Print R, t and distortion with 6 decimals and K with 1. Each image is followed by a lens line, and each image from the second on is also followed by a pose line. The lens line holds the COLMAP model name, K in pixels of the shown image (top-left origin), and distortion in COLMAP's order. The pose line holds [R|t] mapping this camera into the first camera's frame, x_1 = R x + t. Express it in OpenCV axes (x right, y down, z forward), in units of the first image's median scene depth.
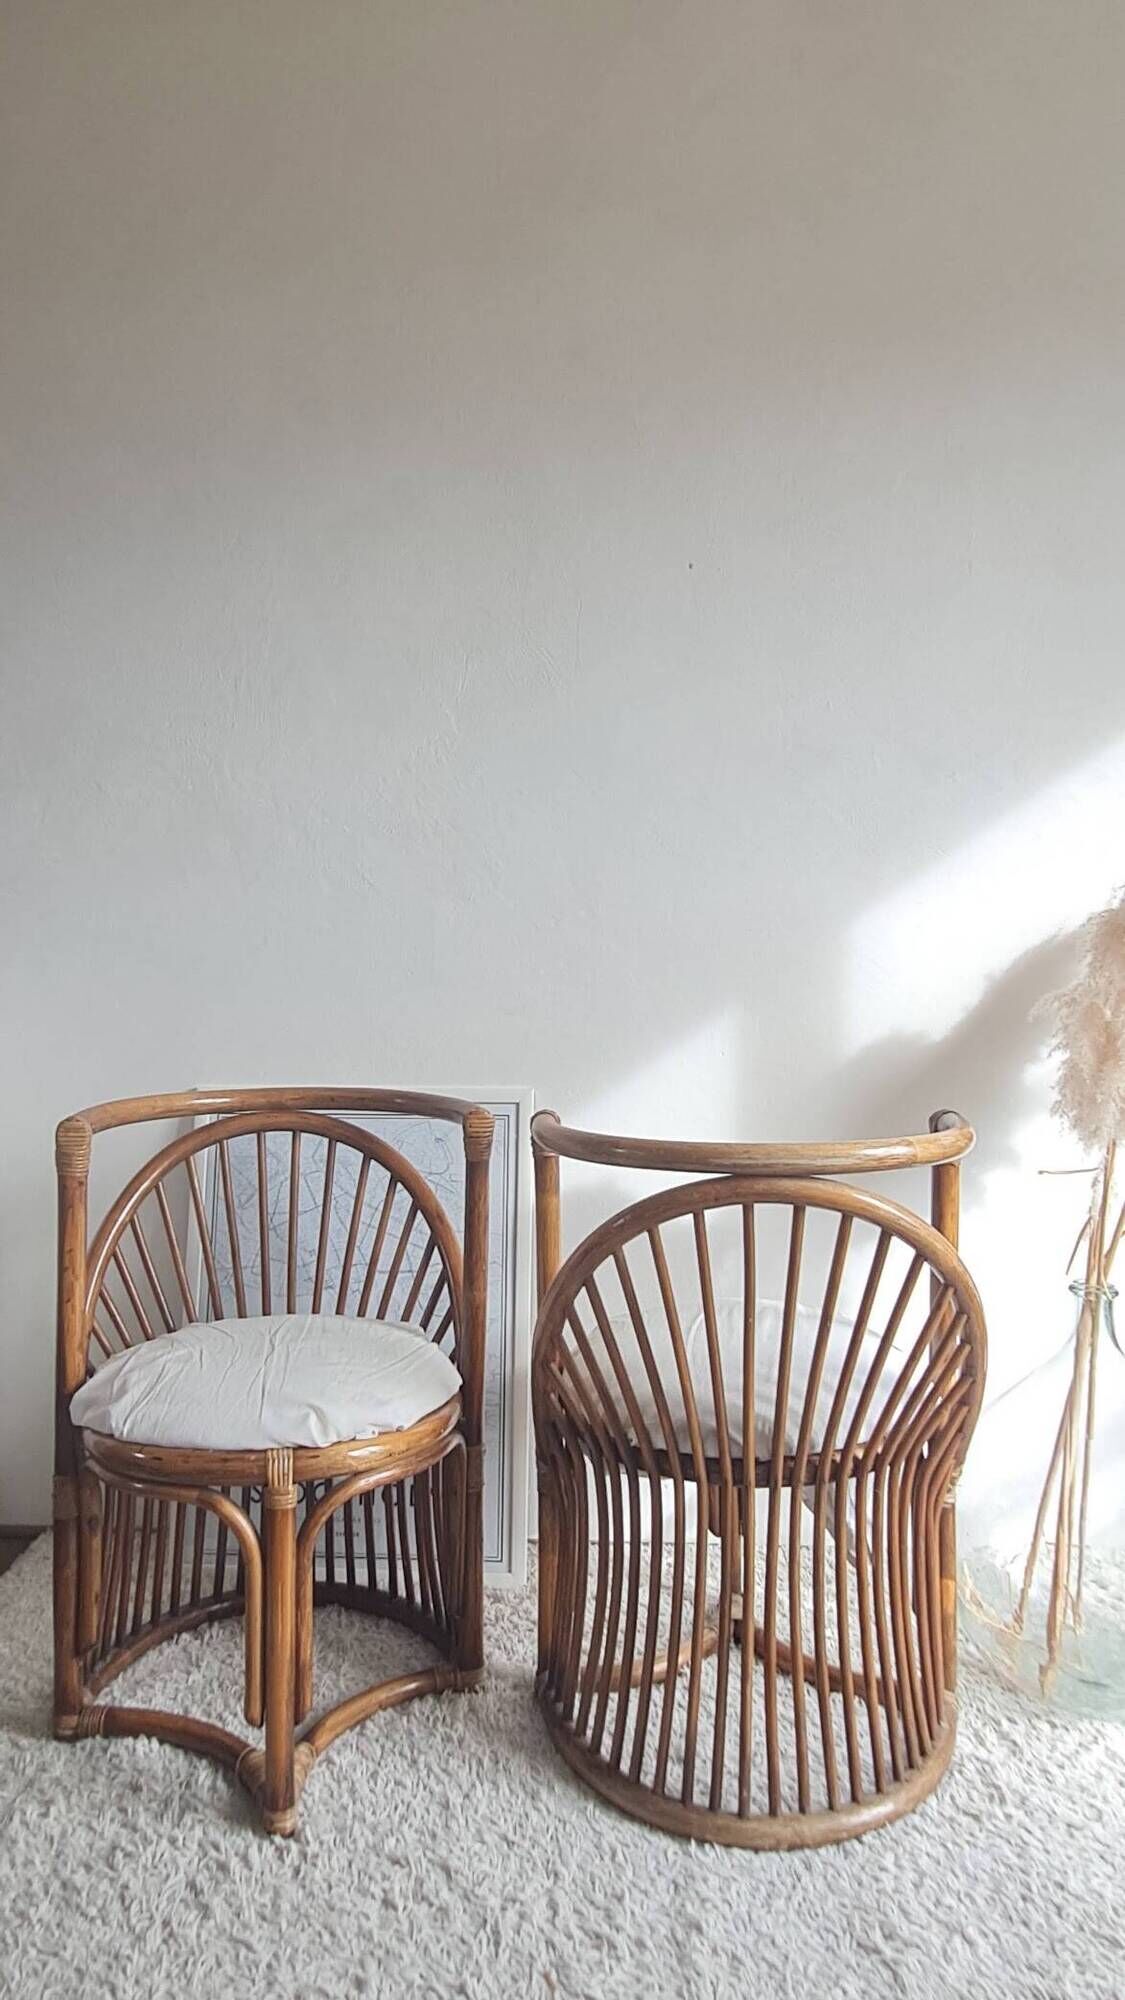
lens RADIAL K [[1296.0, 0, 539.8], [0, 1296.0, 981.0], [0, 0, 1]] dist [0.011600, -0.006809]
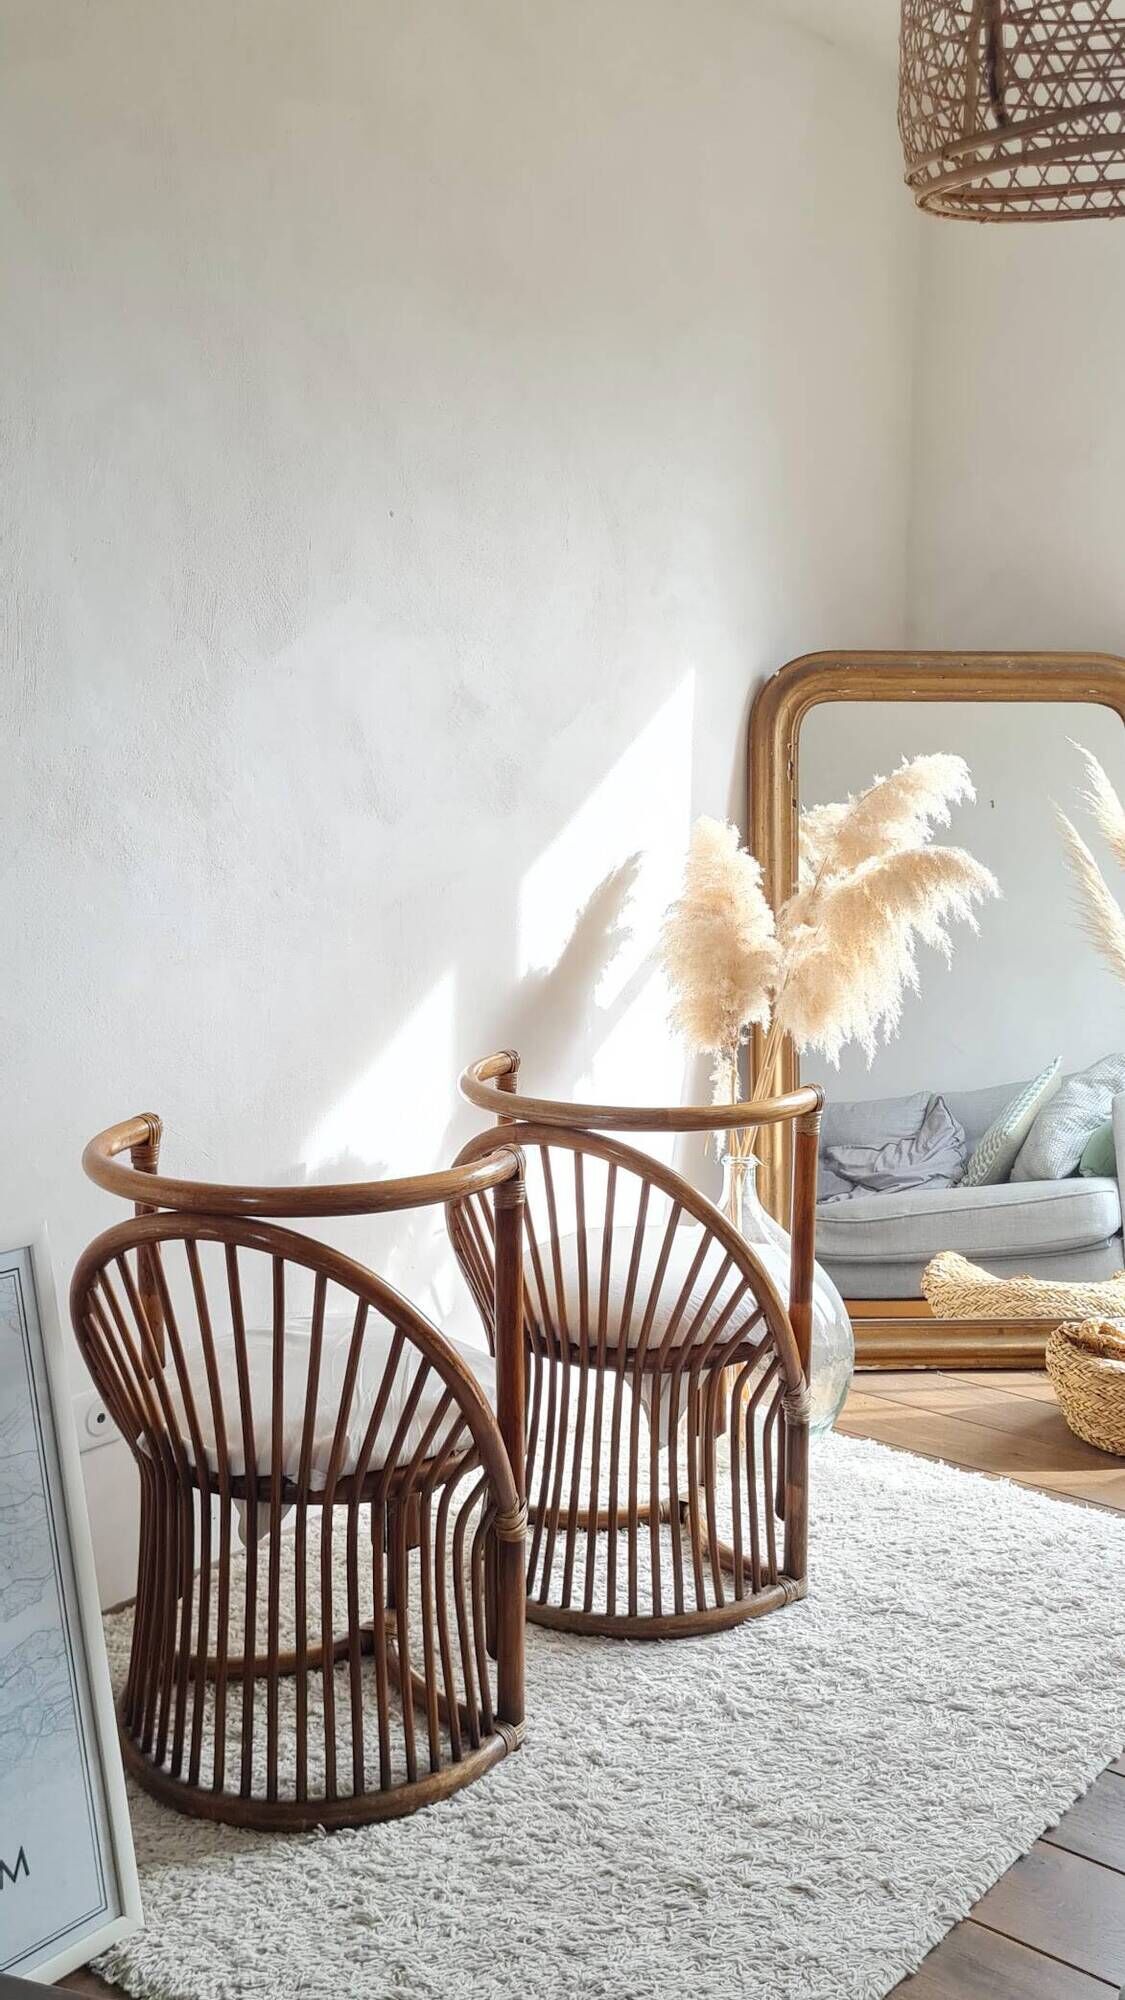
lens RADIAL K [[1729.8, 0, 522.7], [0, 1729.8, 958.1], [0, 0, 1]] dist [0.044824, -0.025178]
pose [[0.595397, -0.077616, 0.799674, -1.426988], [0.010304, 0.995979, 0.088997, -0.181775], [-0.803366, -0.044749, 0.593802, 0.147981]]
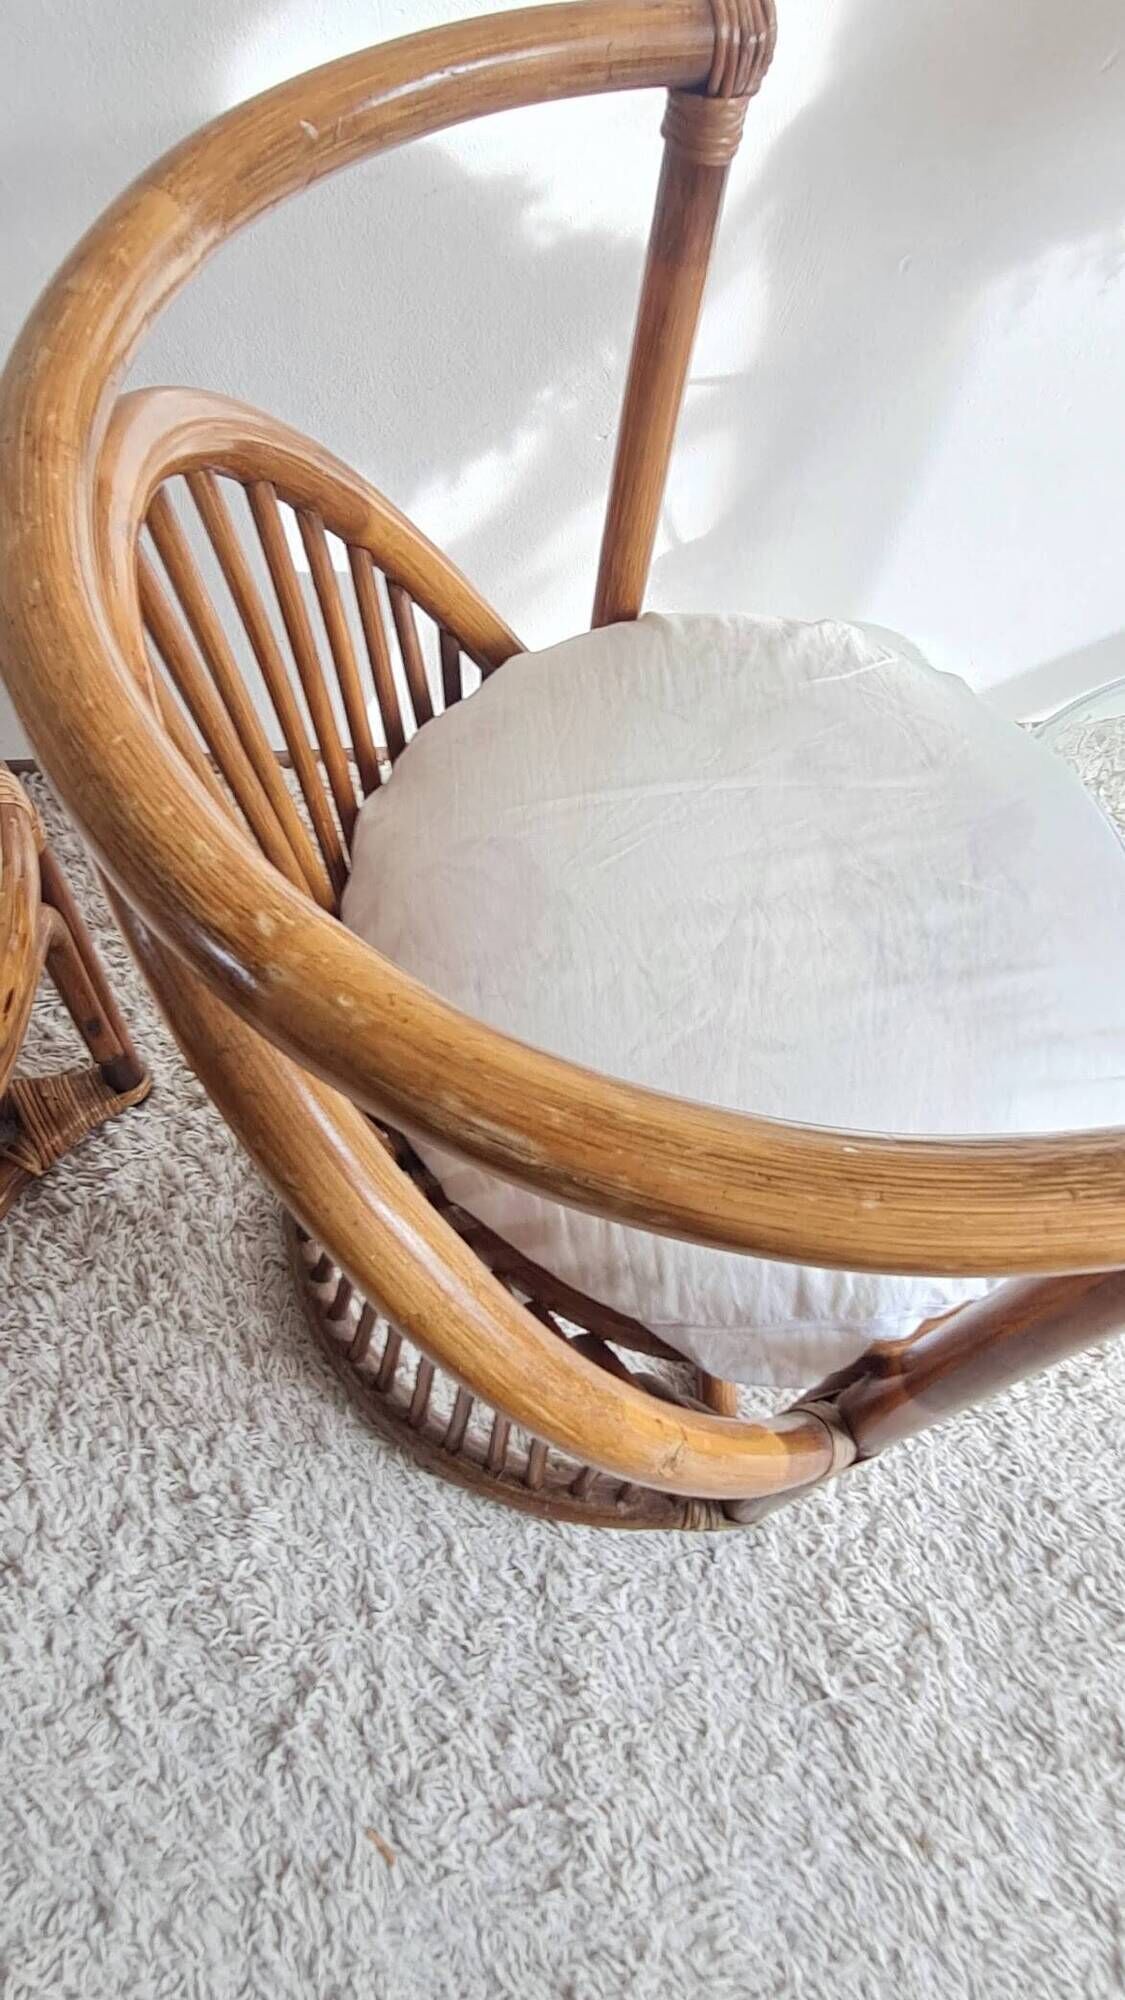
lens RADIAL K [[1296.0, 0, 540.9], [0, 1296.0, 989.0], [0, 0, 1]] dist [0.011600, -0.006809]
pose [[0.979633, -0.117148, 0.163081, 0.028114], [-0.086117, 0.488567, 0.868266, -0.066333], [-0.181392, -0.864626, 0.468528, 0.938497]]
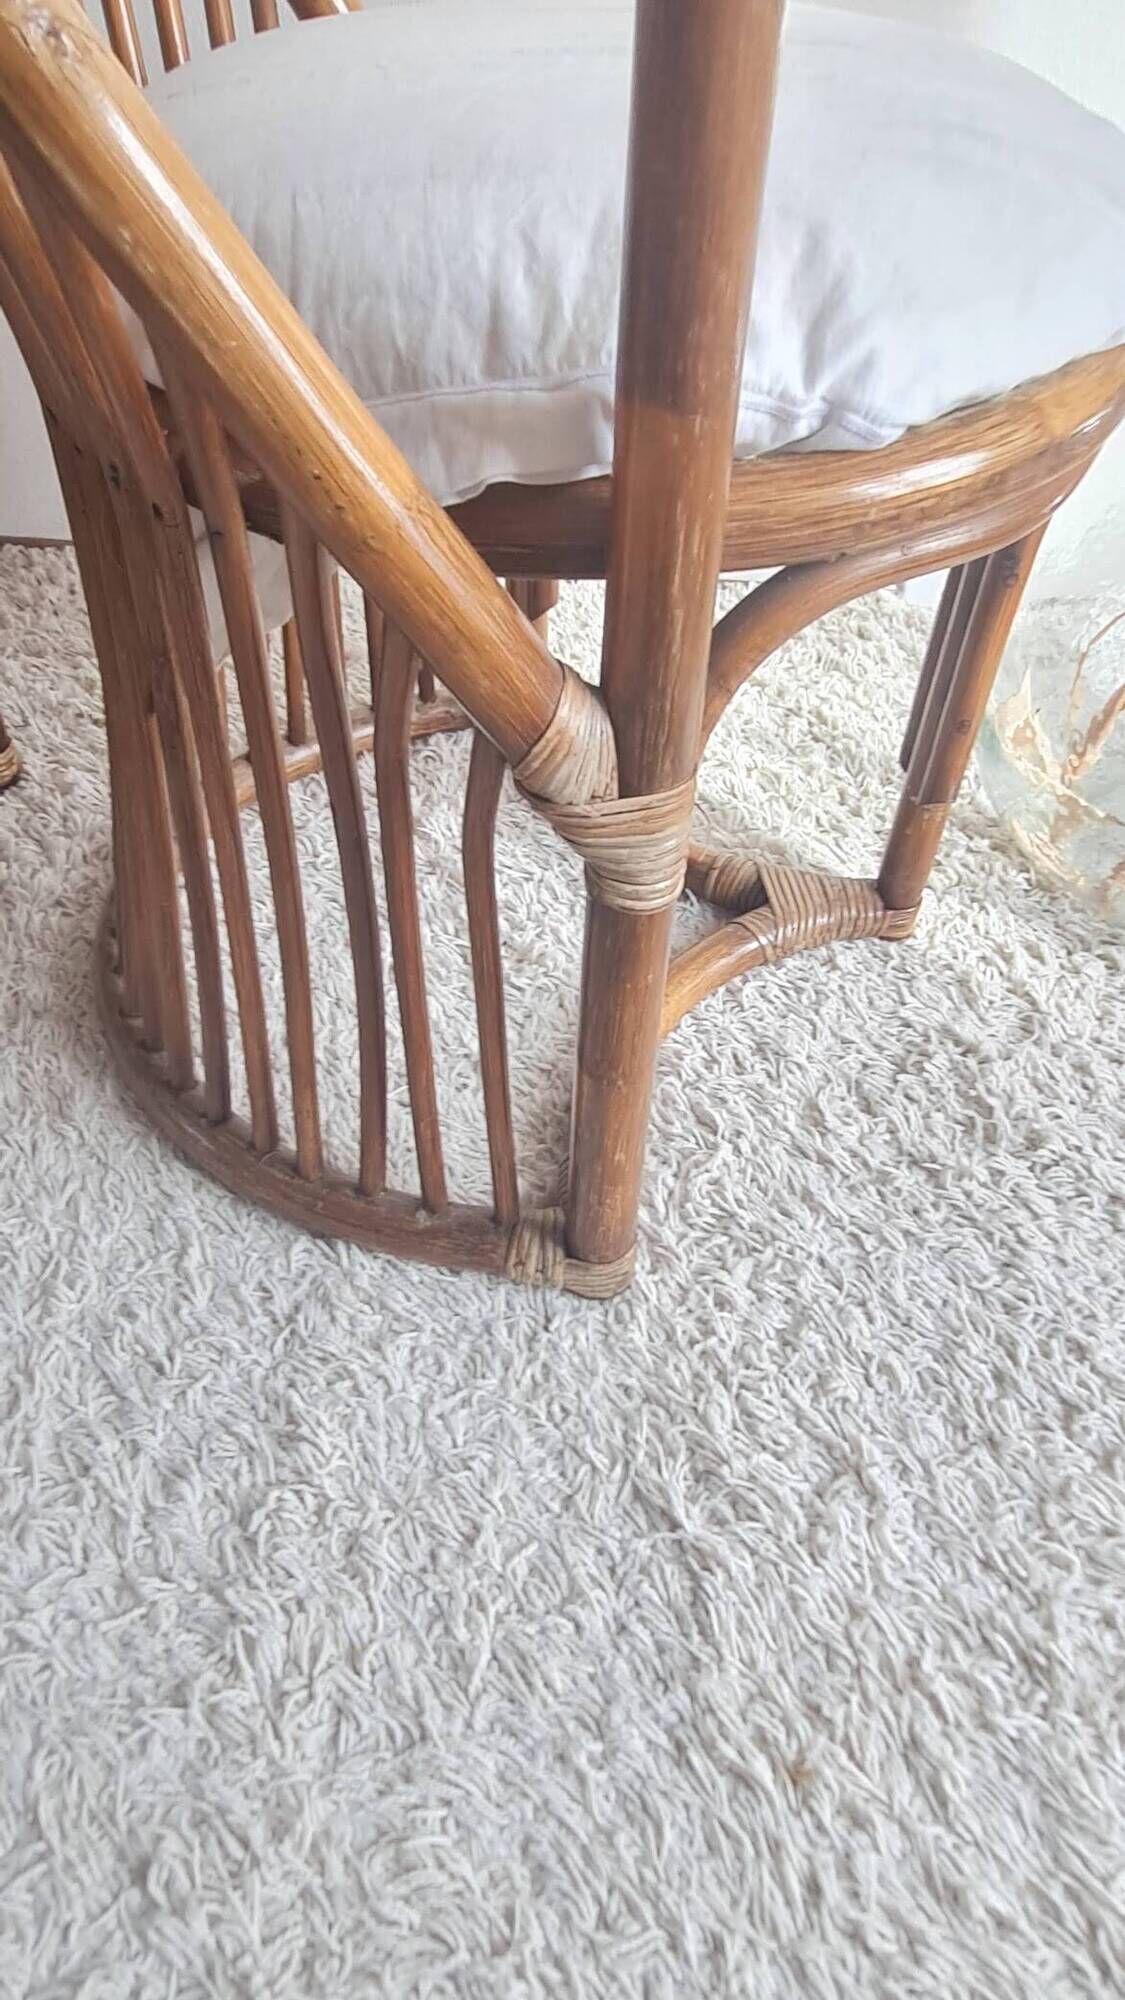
lens RADIAL K [[1296.0, 0, 543.4], [0, 1296.0, 992.5], [0, 0, 1]] dist [0.011600, -0.006809]
pose [[0.999408, 0.022711, 0.025835, 0.180063], [-0.034329, 0.706204, 0.707176, 0.257362], [-0.002185, -0.707644, 0.706566, 0.734338]]
